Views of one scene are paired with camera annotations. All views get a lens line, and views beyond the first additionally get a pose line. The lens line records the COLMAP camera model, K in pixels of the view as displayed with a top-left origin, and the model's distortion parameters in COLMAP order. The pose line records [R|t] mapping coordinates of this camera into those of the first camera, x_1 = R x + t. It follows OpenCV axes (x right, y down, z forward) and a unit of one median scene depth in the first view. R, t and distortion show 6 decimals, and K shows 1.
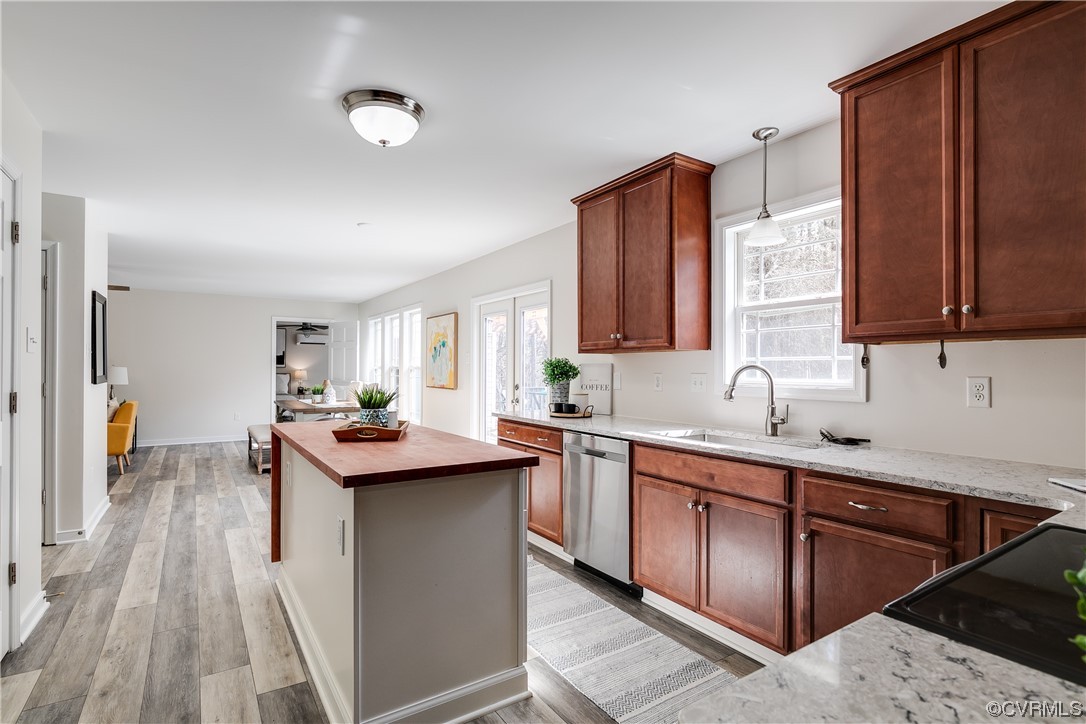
lens RADIAL K [[532.5, 0, 544.9], [0, 532.5, 368.1], [0, 0, 1]] dist [0.006974, 0.001818]
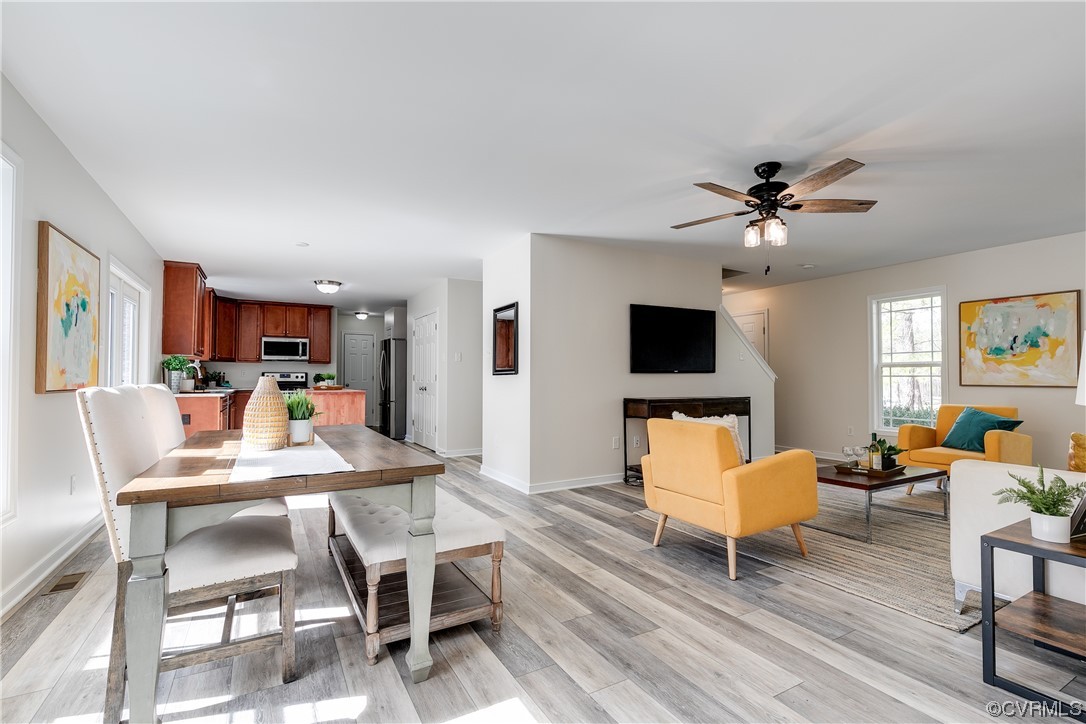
lens RADIAL K [[495.2, 0, 541.9], [0, 495.2, 368.0], [0, 0, 1]] dist [0.001981, -0.000470]
pose [[-0.997078, -0.004249, 0.076269, -1.524014], [-0.005920, 0.999747, -0.021705, 0.054561], [-0.076158, -0.022093, -0.996851, 3.300712]]
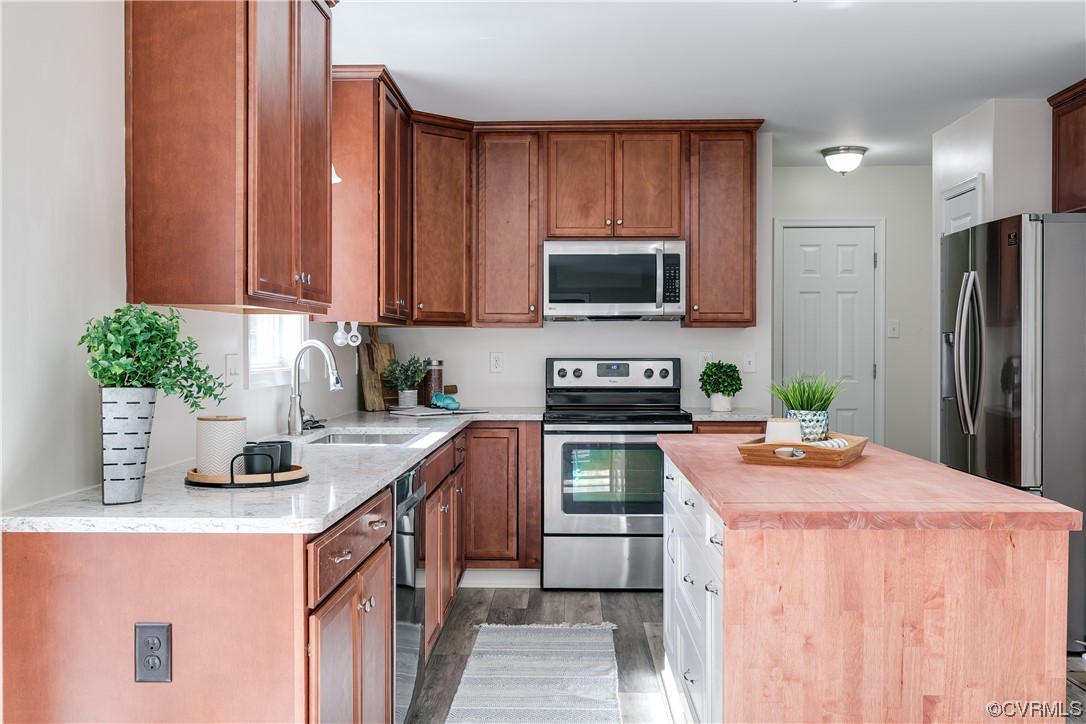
lens RADIAL K [[1058.8, 0, 547.8], [0, 1058.8, 366.1], [0, 0, 1]] dist [0.004351, 0.000000]
pose [[-0.819676, -0.012845, 0.572683, -0.657001], [-0.003009, 0.999831, 0.018119, -0.000961], [-0.572819, 0.013128, -0.819576, 1.925050]]
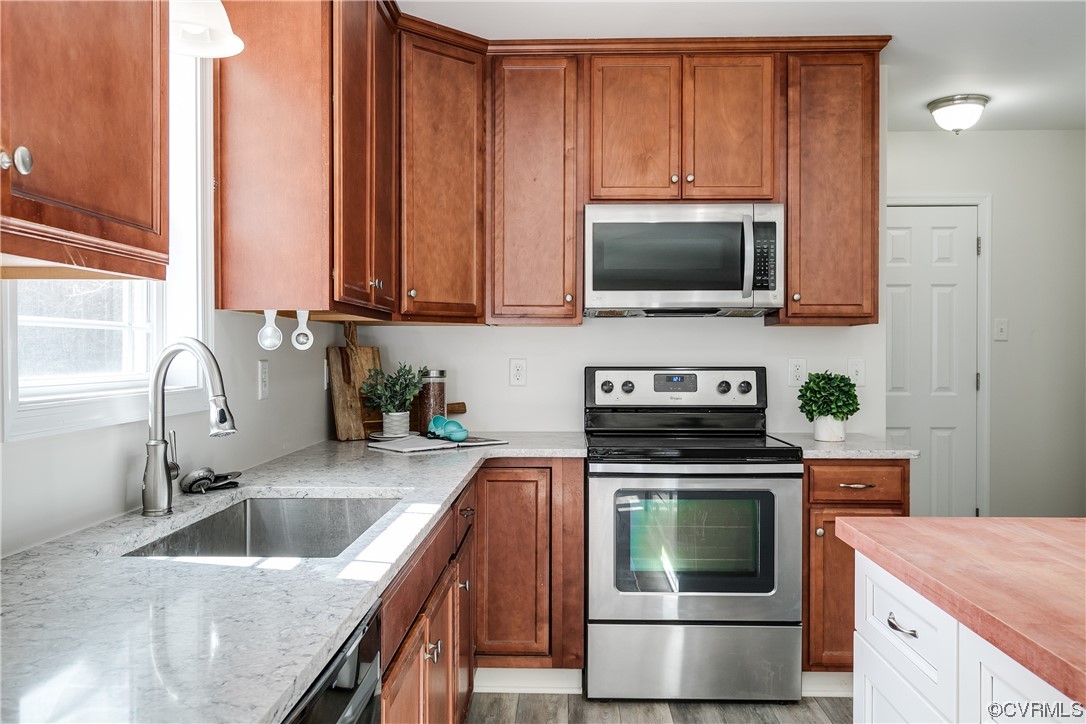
lens RADIAL K [[882.4, 0, 553.3], [0, 882.4, 362.0], [0, 0, 1]] dist [0.006835, 0.009236]
pose [[-0.822077, -0.009153, 0.569303, -0.135239], [-0.003279, 0.999930, 0.011342, -0.000334], [-0.569367, 0.007457, -0.822050, 1.279405]]
